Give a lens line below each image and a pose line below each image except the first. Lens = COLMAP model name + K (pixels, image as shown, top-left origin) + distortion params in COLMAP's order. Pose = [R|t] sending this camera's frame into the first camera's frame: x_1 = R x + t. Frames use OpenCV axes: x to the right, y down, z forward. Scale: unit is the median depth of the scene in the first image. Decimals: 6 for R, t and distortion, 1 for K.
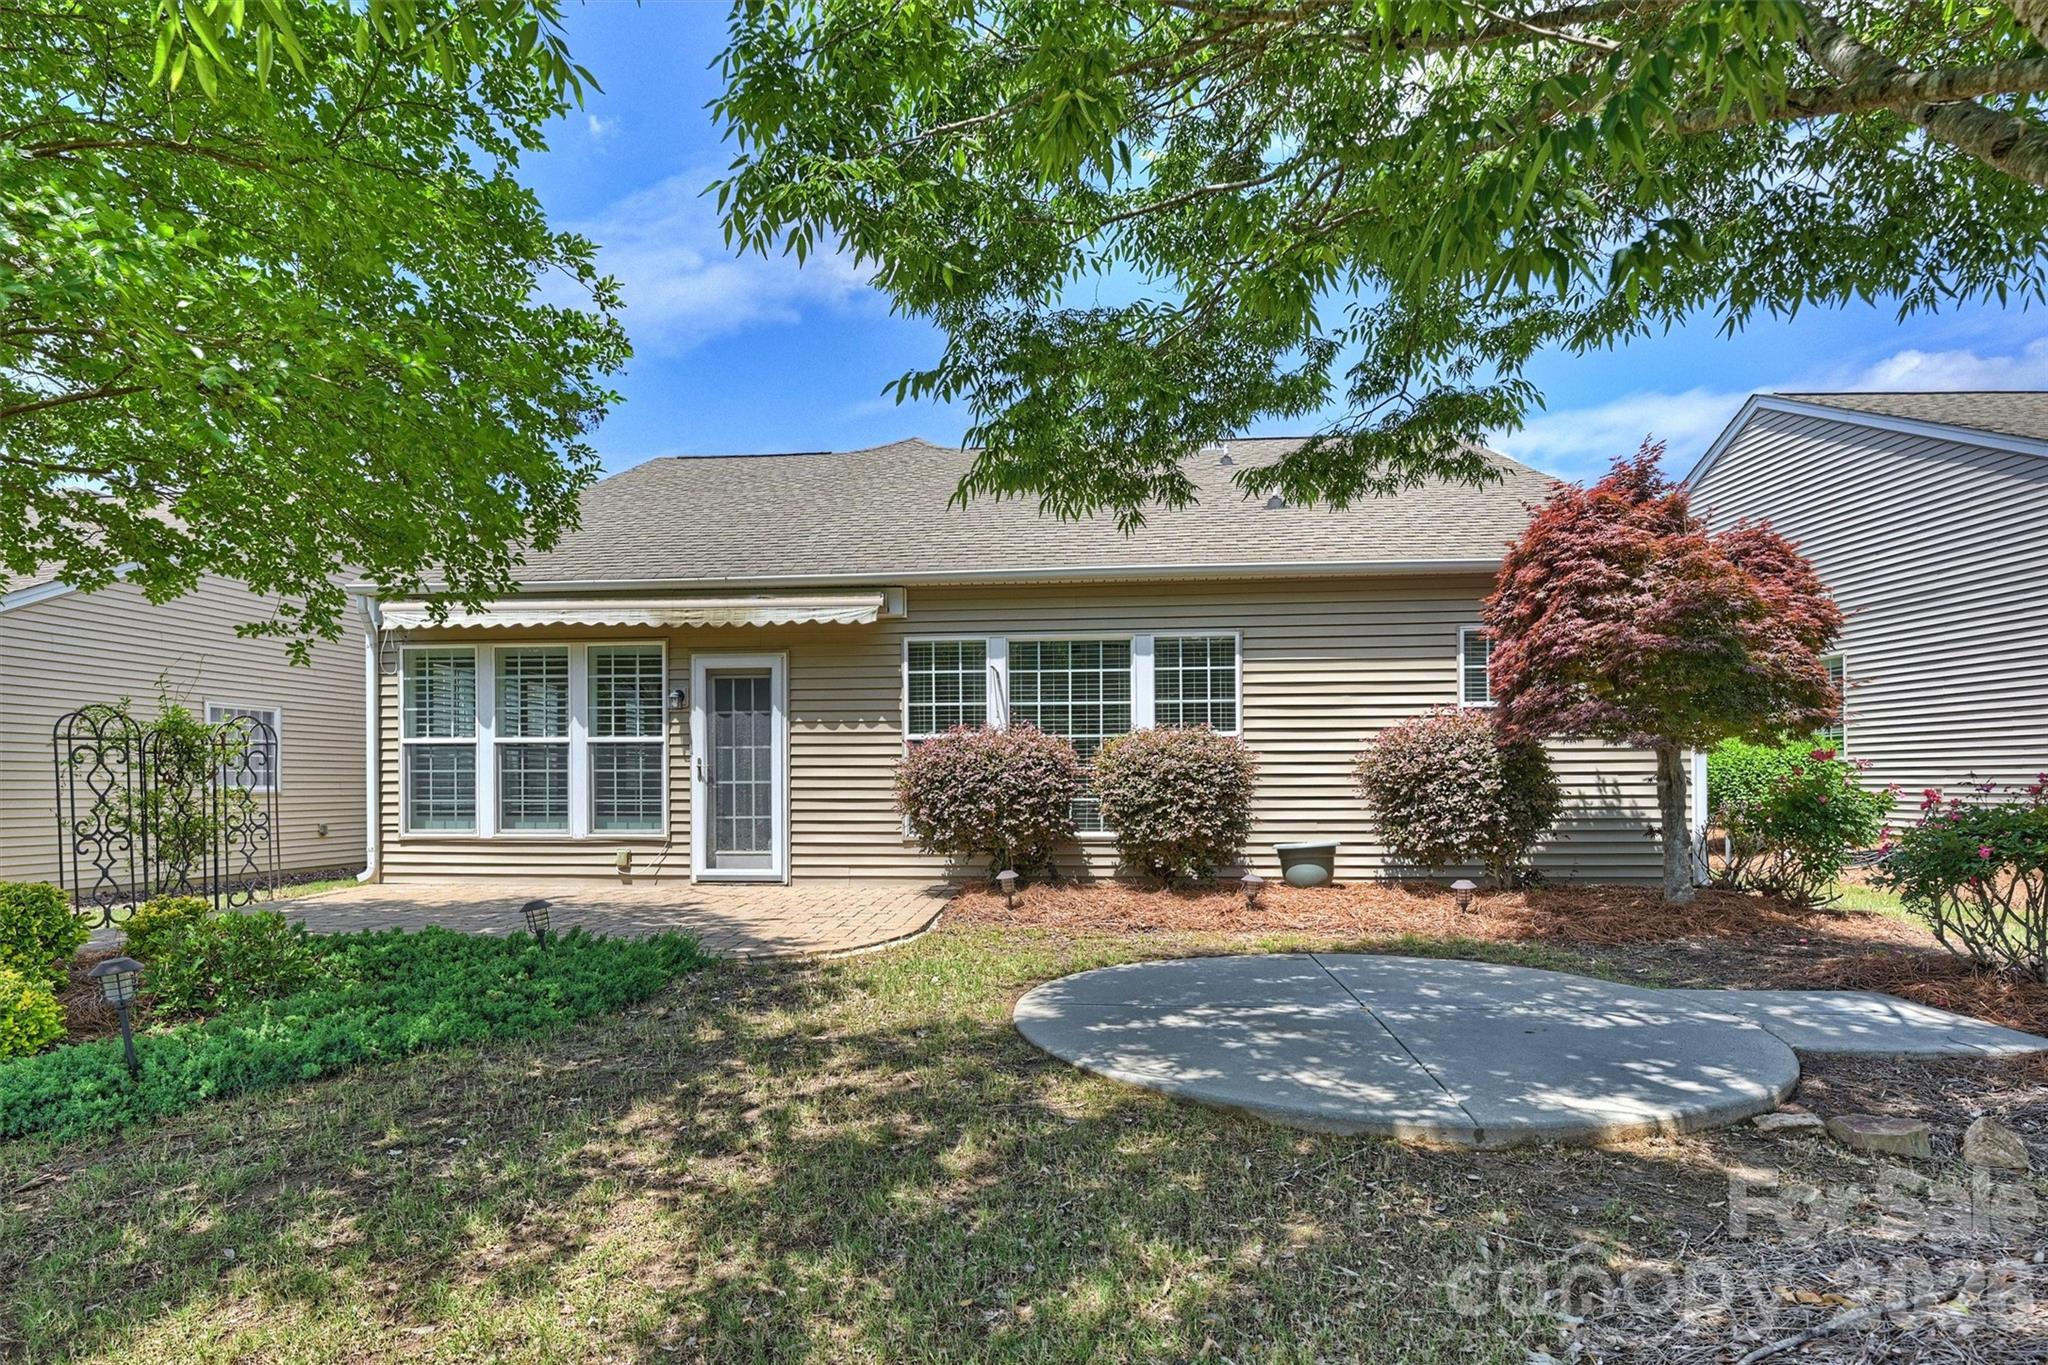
lens RADIAL K [[806.7, 0, 1024.0], [0, 806.7, 682.5], [0, 0, 1]] dist [-0.008753, 0.000031]
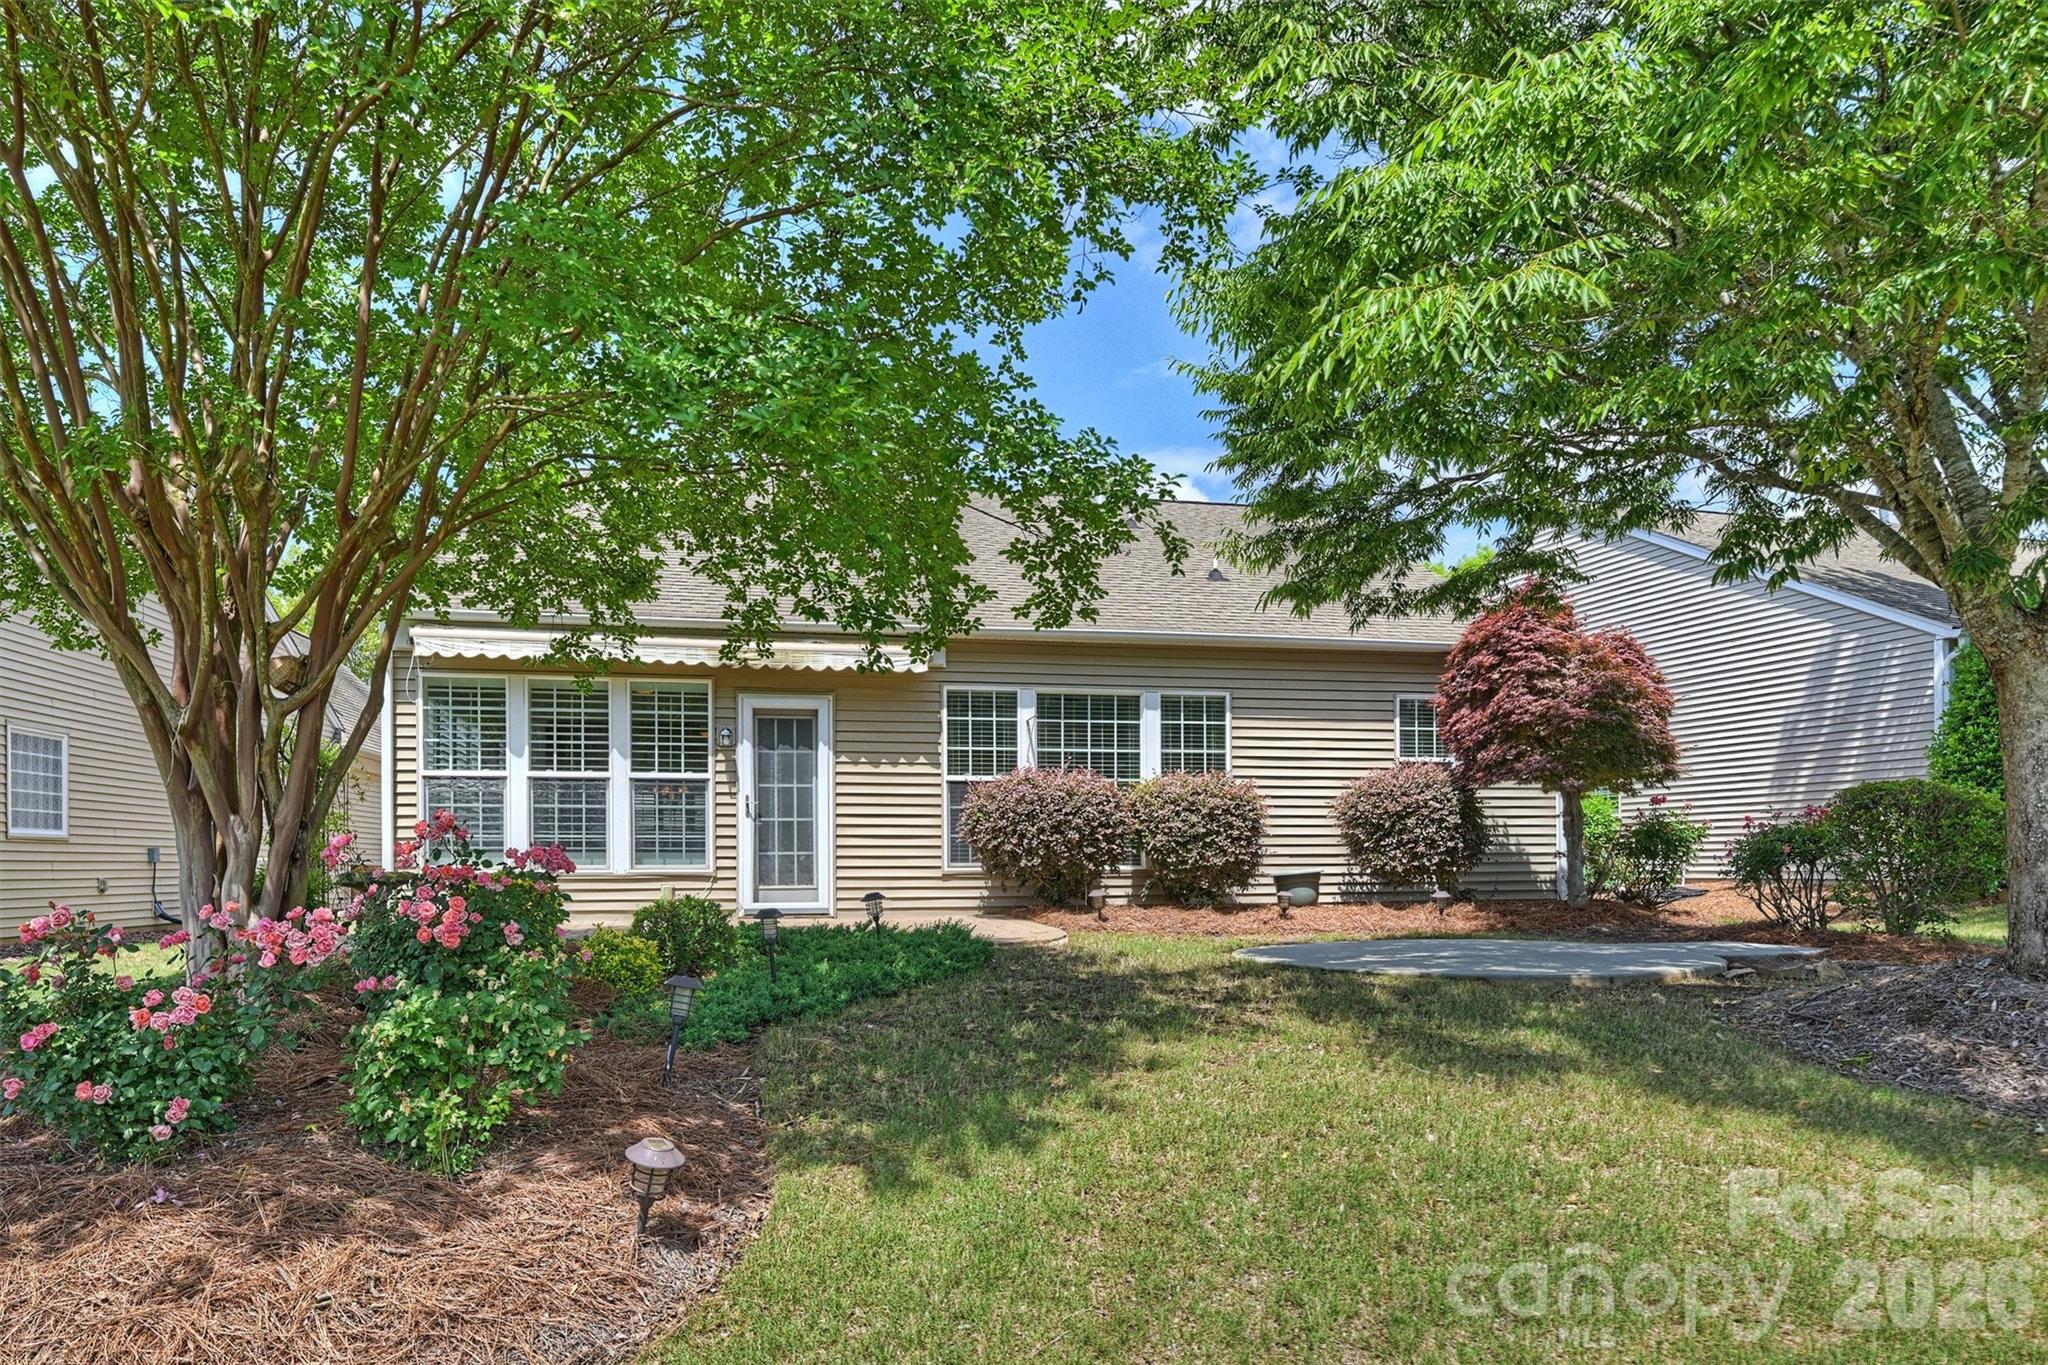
lens RADIAL K [[882.1, 0, 1024.0], [0, 882.1, 717.1], [0, 0, 1]] dist [-0.011232, 0.000039]
pose [[0.974425, 0.032473, 0.222355, -0.311220], [-0.028123, 0.999347, -0.022703, 0.010176], [-0.222947, 0.015869, 0.974701, -0.174392]]
